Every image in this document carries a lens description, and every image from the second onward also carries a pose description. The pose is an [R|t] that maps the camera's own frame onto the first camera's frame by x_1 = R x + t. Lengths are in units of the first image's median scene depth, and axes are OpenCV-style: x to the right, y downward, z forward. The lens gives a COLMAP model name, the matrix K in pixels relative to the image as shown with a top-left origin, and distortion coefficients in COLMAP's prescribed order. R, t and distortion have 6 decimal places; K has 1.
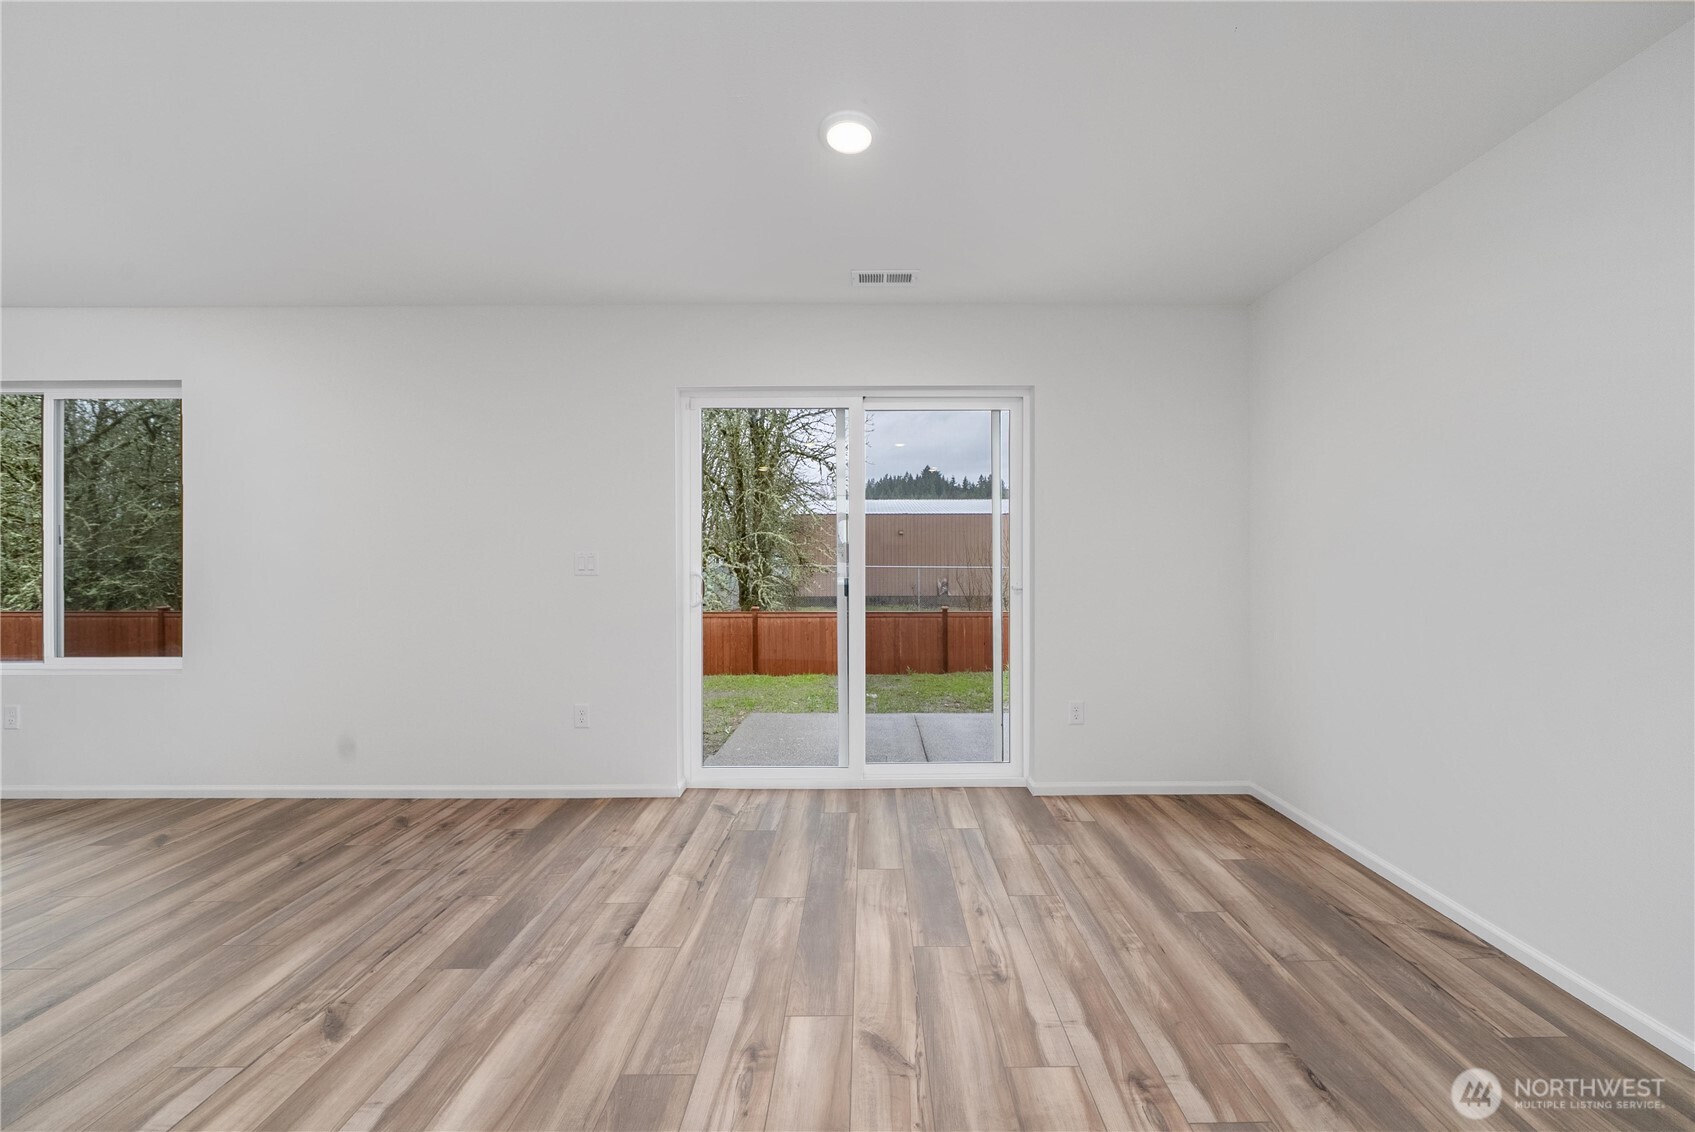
lens RADIAL K [[590.8, 0, 867.9], [0, 590.8, 554.8], [0, 0, 1]] dist [0.000628, 0.000097]
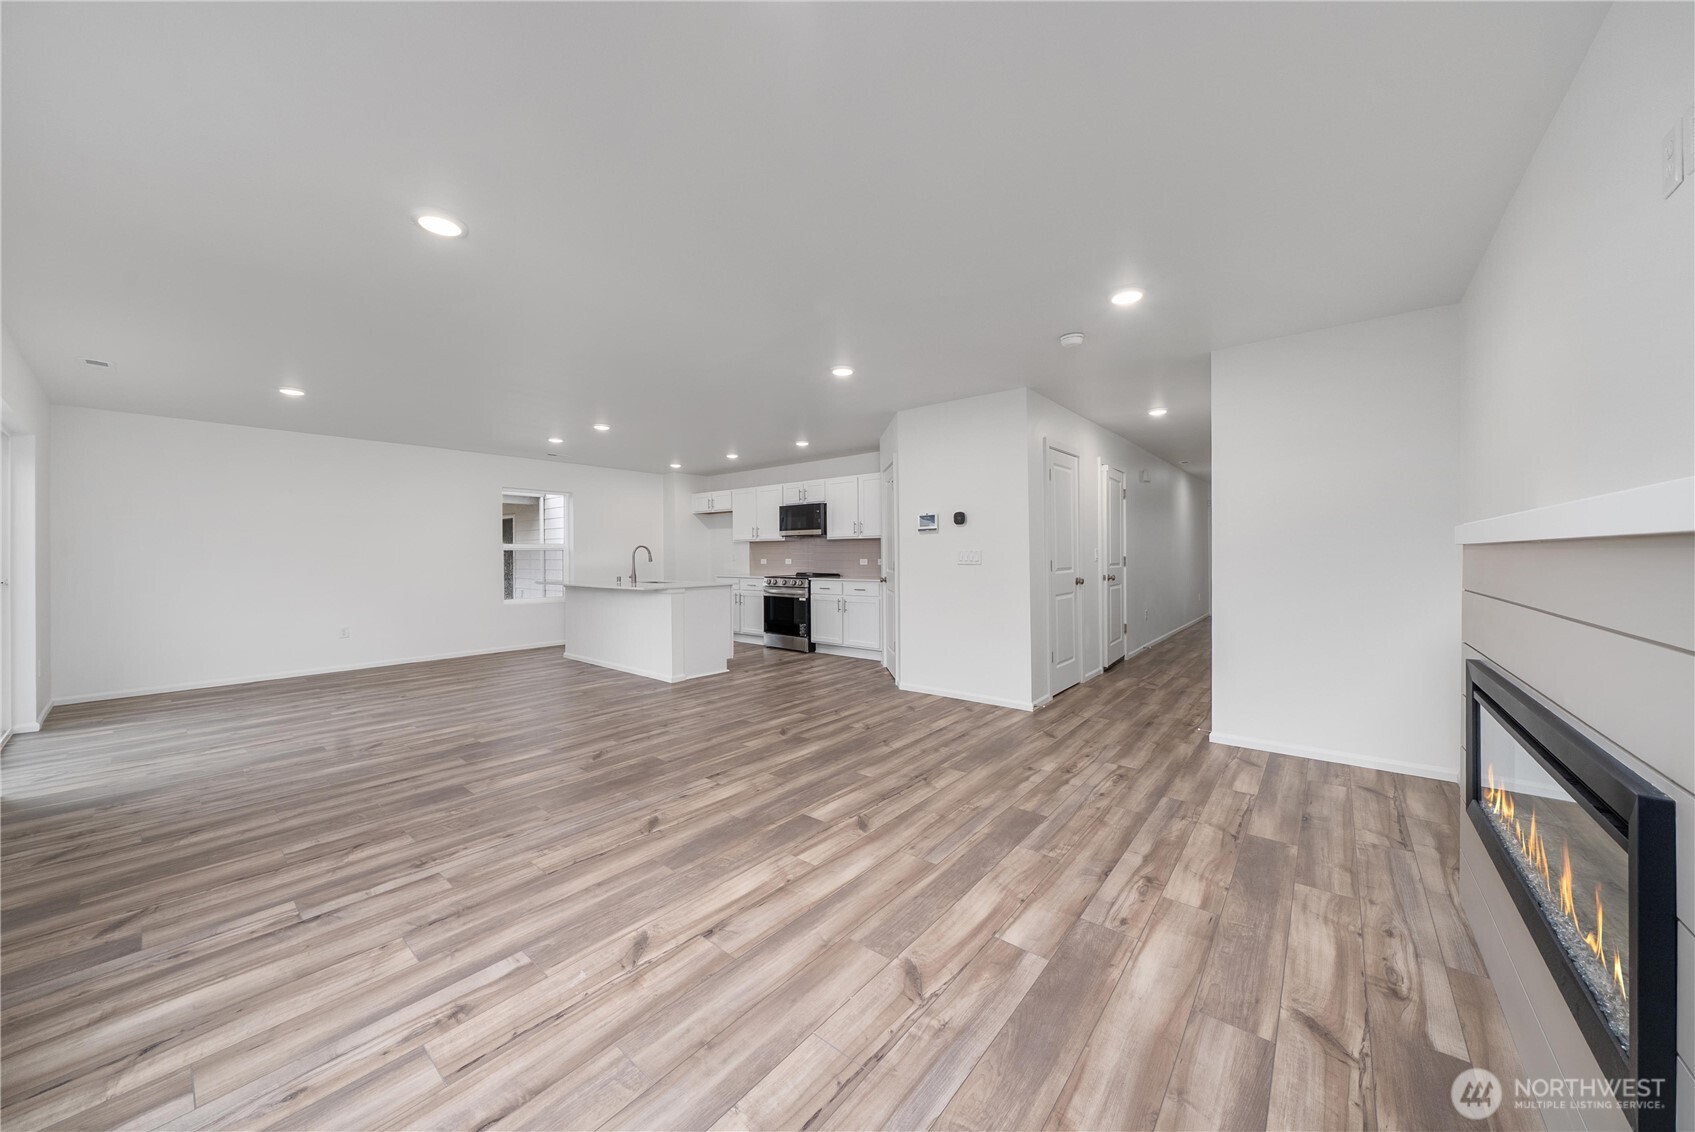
lens RADIAL K [[583.9, 0, 849.5], [0, 583.9, 558.1], [0, 0, 1]] dist [-0.005334, 0.000005]
pose [[-0.770246, 0.000718, 0.637747, -2.606911], [0.005964, 0.999964, 0.006077, 0.011784], [-0.637719, 0.008484, -0.770222, 1.052946]]
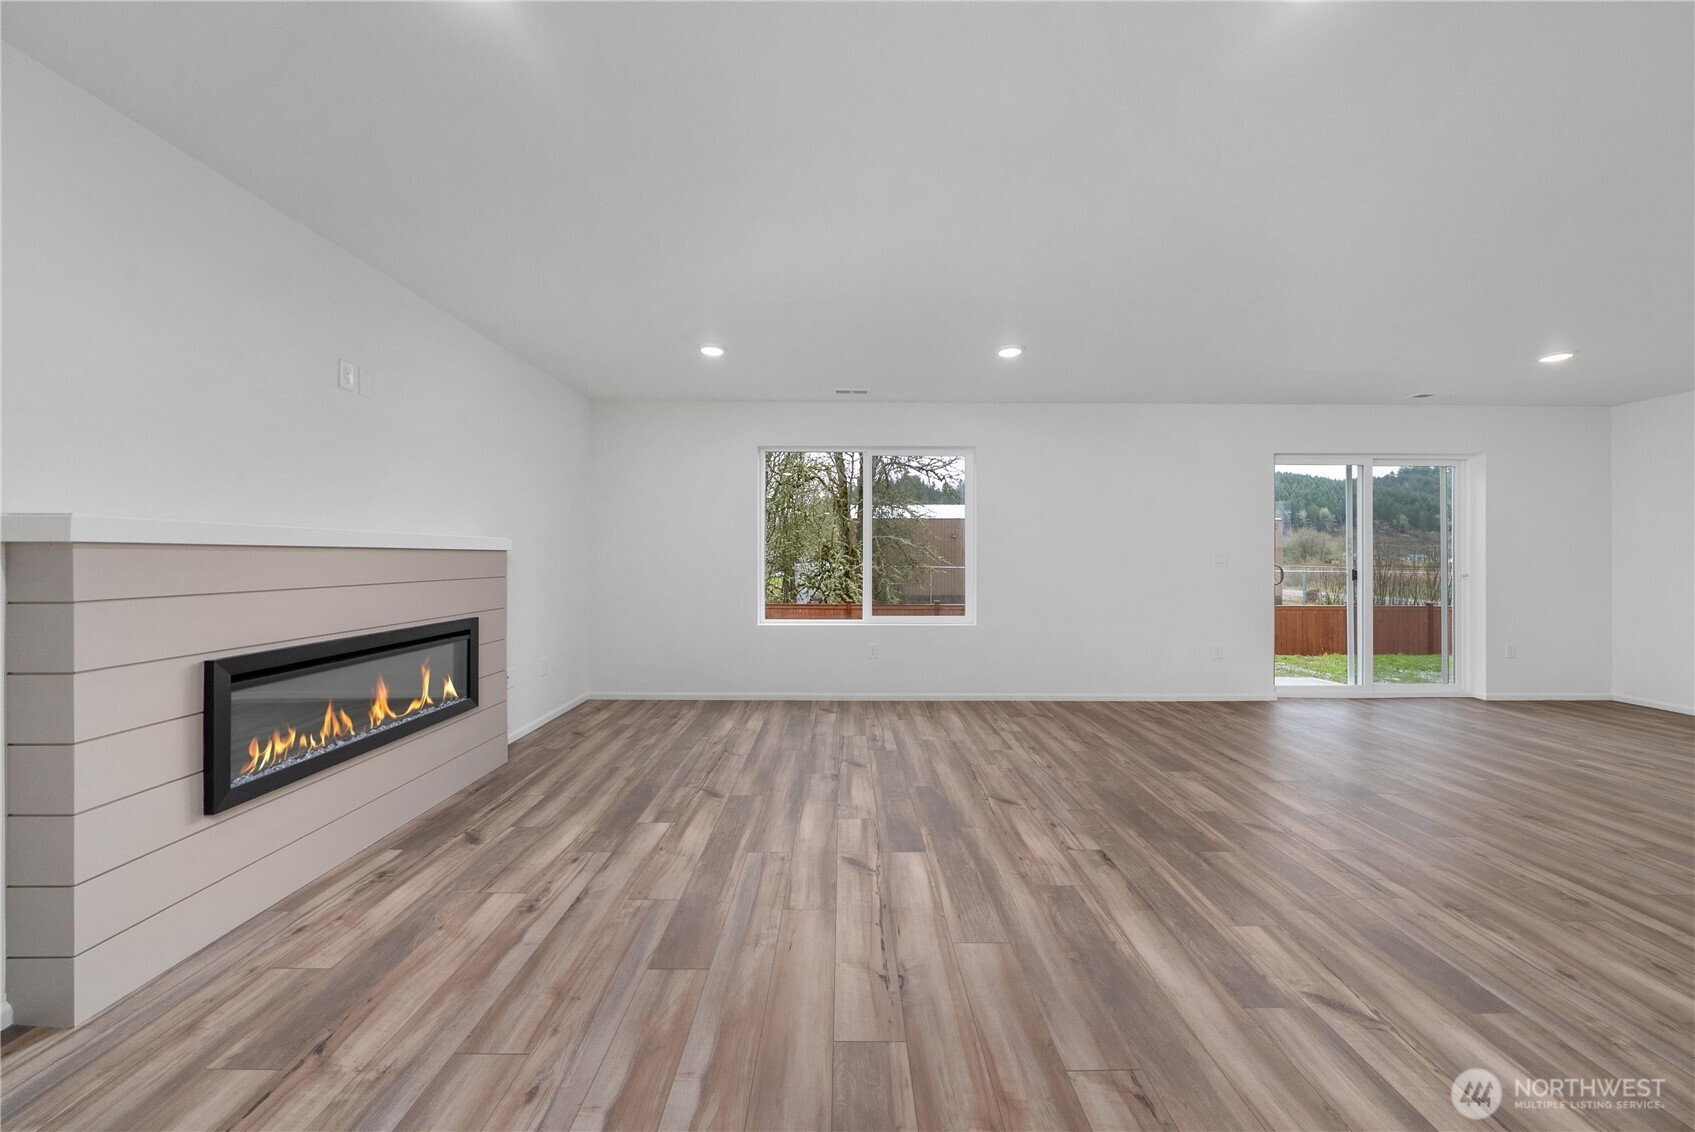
lens RADIAL K [[583.9, 0, 849.5], [0, 583.9, 558.1], [0, 0, 1]] dist [-0.005334, 0.000005]
pose [[0.999931, 0.003099, 0.011311, -1.941688], [-0.003110, 0.999995, 0.000924, 0.018406], [-0.011308, -0.000959, 0.999936, -0.778839]]
